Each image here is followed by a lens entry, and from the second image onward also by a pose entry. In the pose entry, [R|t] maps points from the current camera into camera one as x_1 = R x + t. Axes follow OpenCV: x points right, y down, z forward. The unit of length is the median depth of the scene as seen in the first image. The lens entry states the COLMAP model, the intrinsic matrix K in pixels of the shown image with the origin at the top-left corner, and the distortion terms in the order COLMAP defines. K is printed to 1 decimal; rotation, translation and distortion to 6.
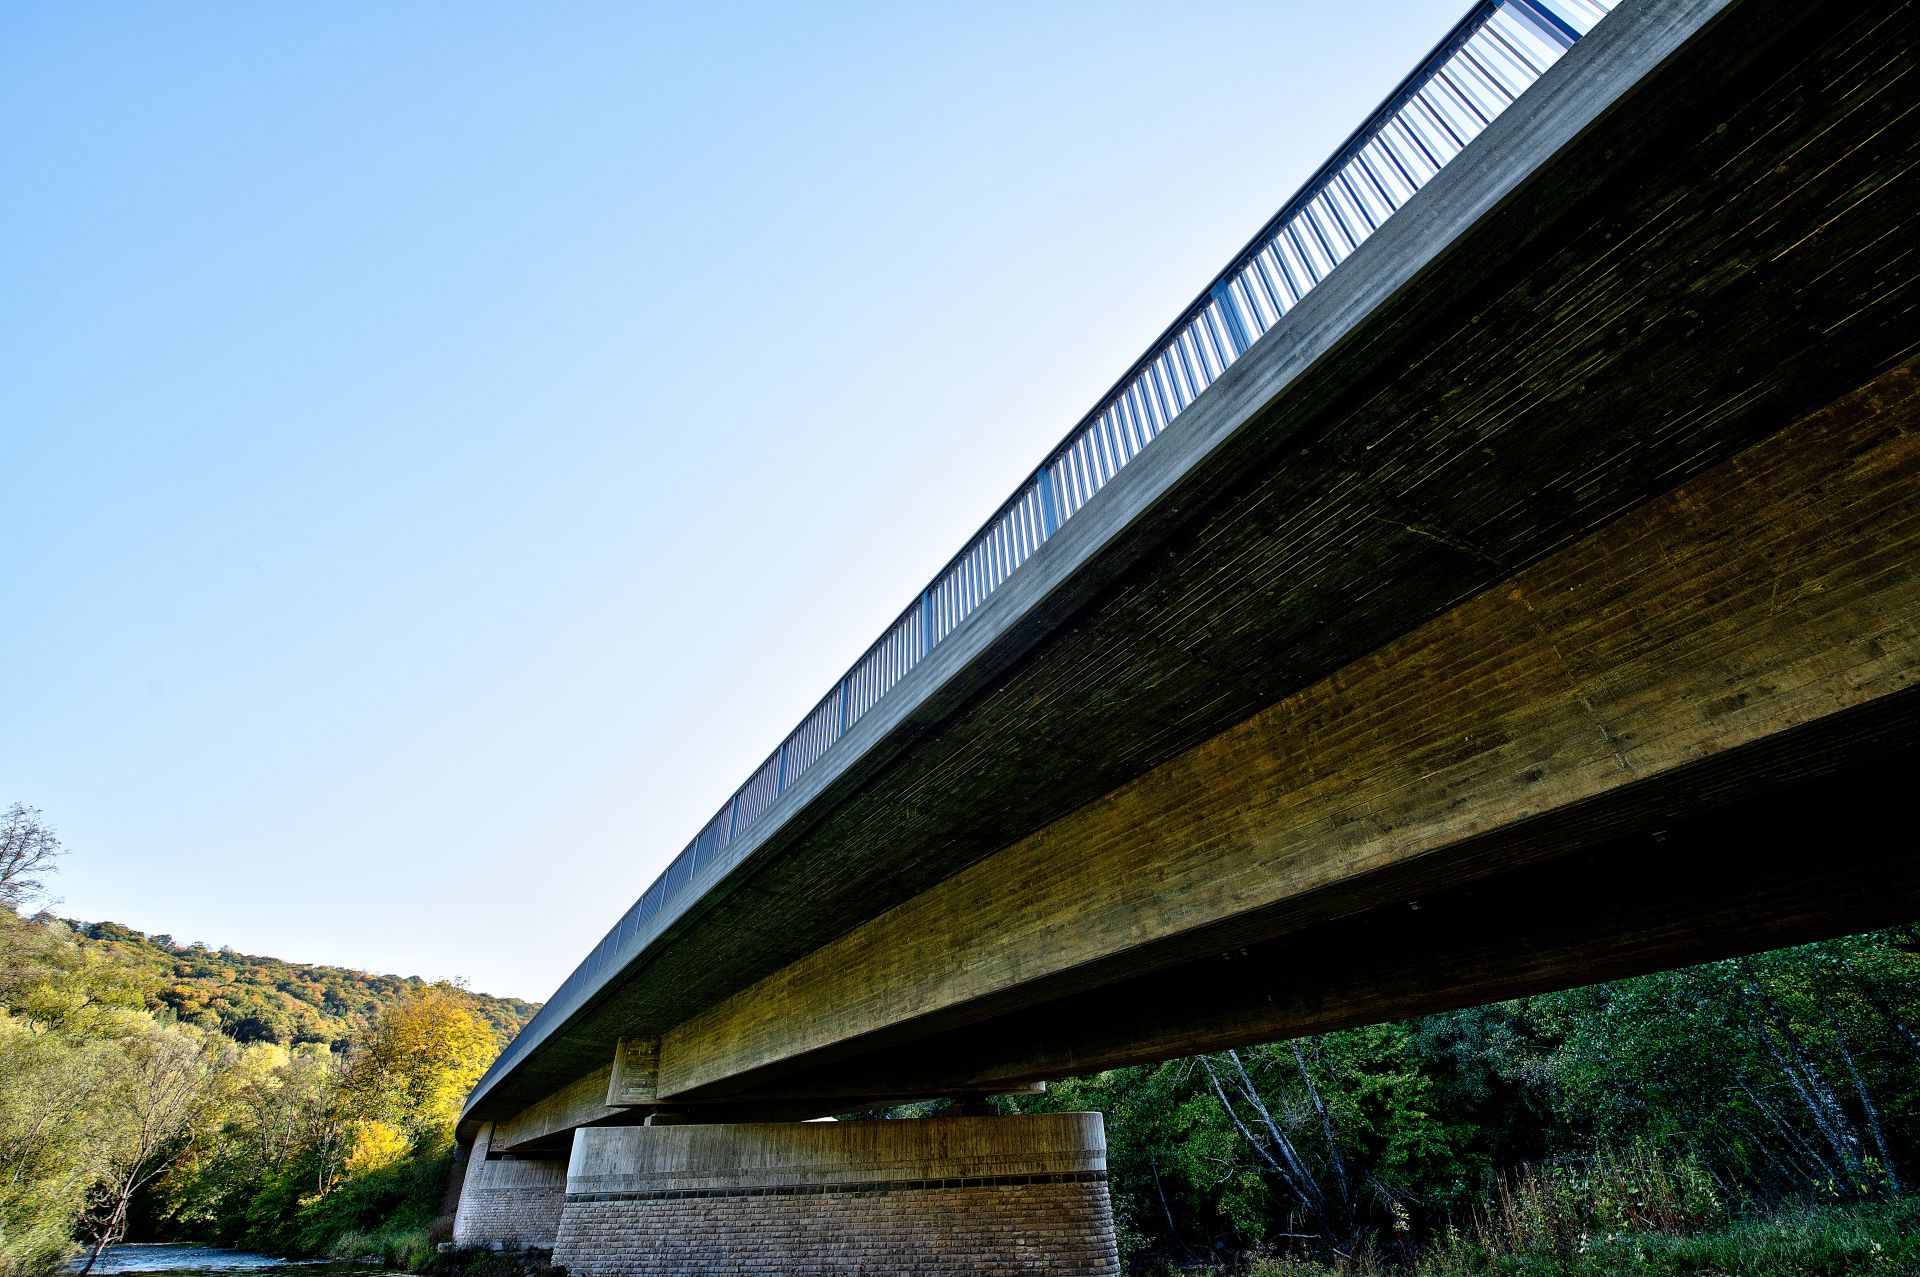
lens RADIAL K [[781.8, 0, 959.3], [0, 781.8, 636.1], [0, 0, 1]] dist [-0.020855, -0.000767]
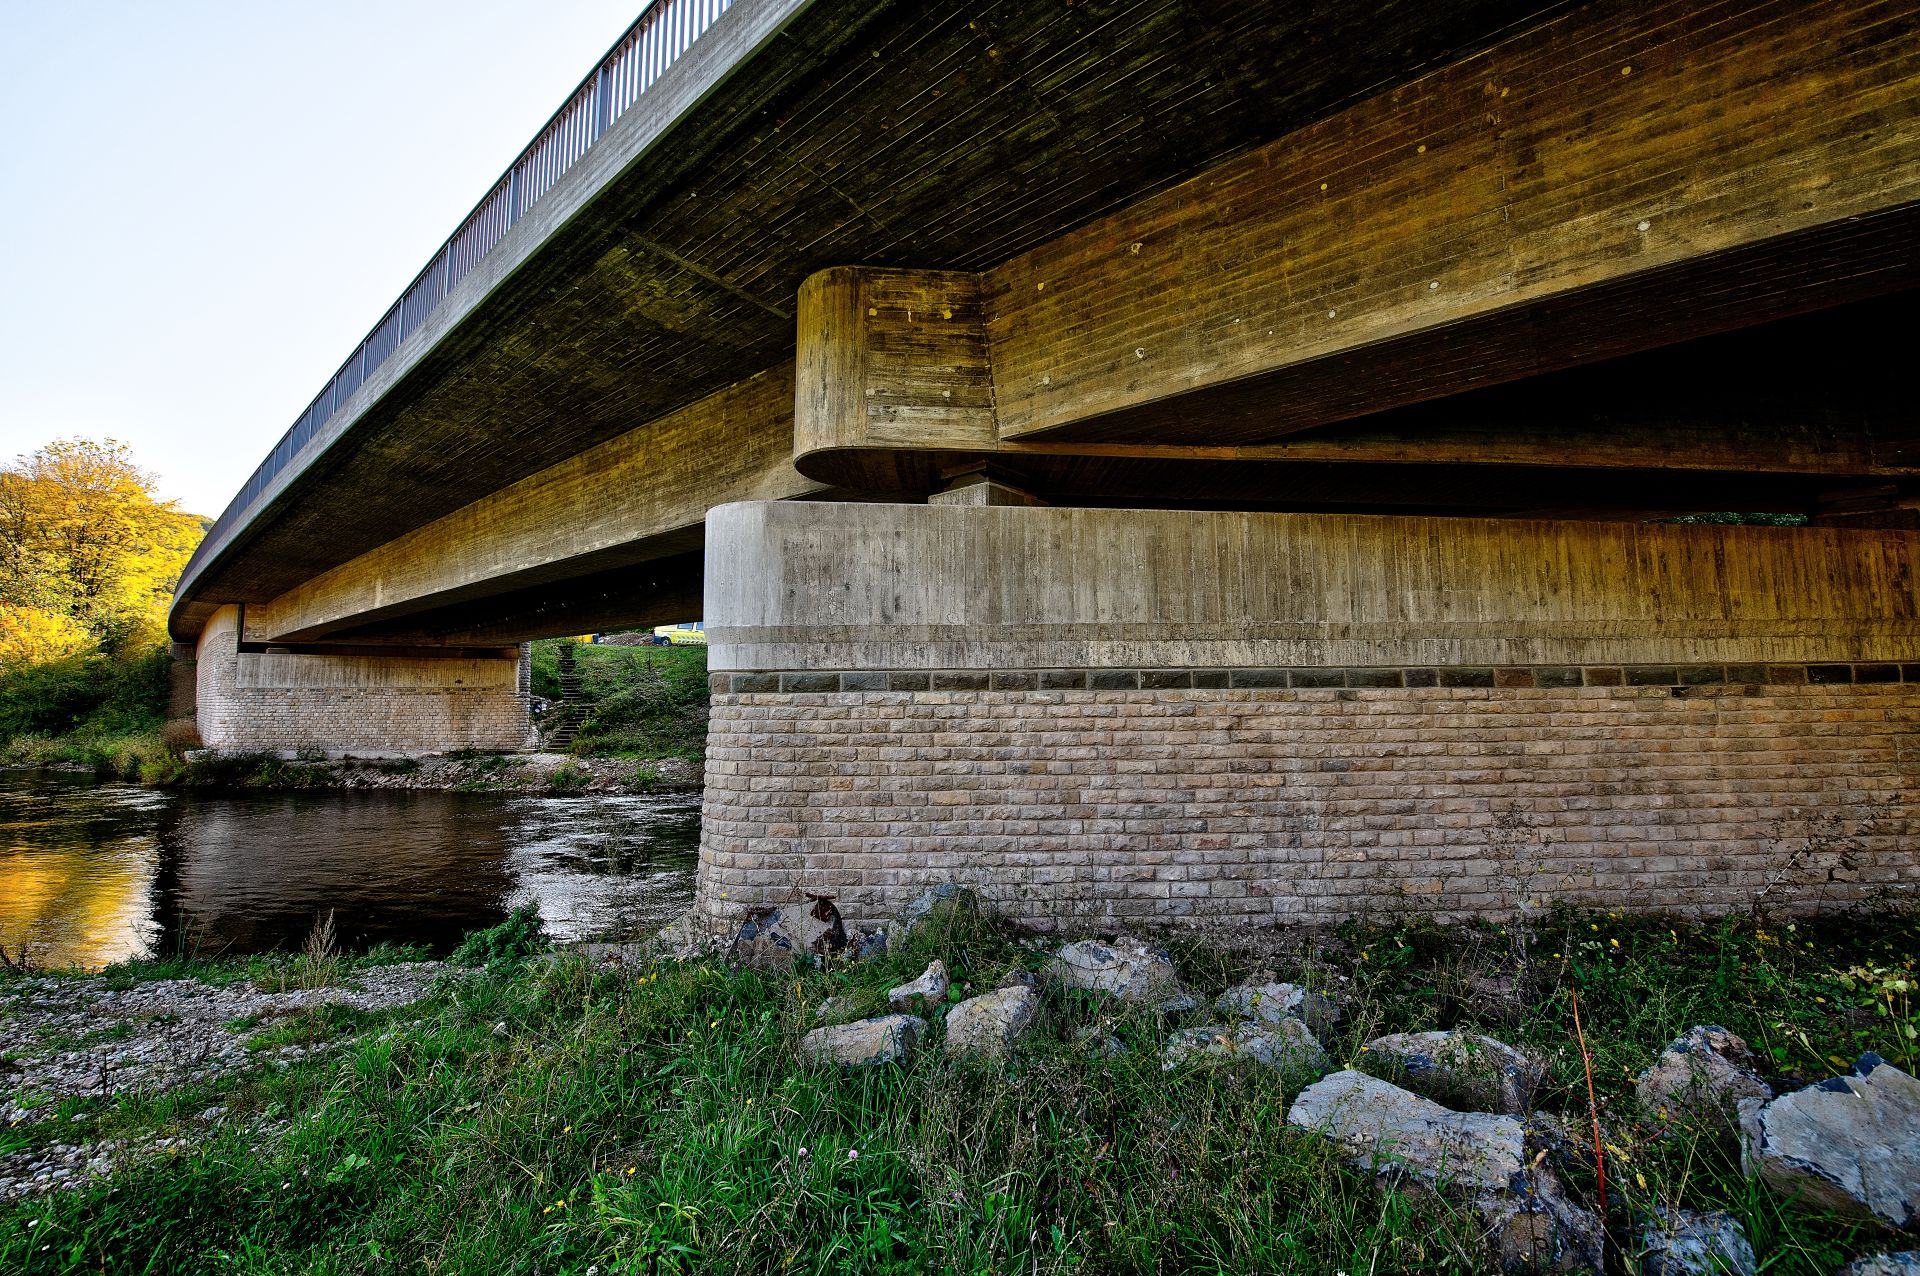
lens RADIAL K [[781.8, 0, 976.3], [0, 781.8, 630.7], [0, 0, 1]] dist [-0.020855, -0.000767]
pose [[0.948002, 0.061779, 0.312210, -0.530087], [-0.207918, 0.862926, 0.460574, 0.547074], [-0.240960, -0.501540, 0.830901, 0.721022]]
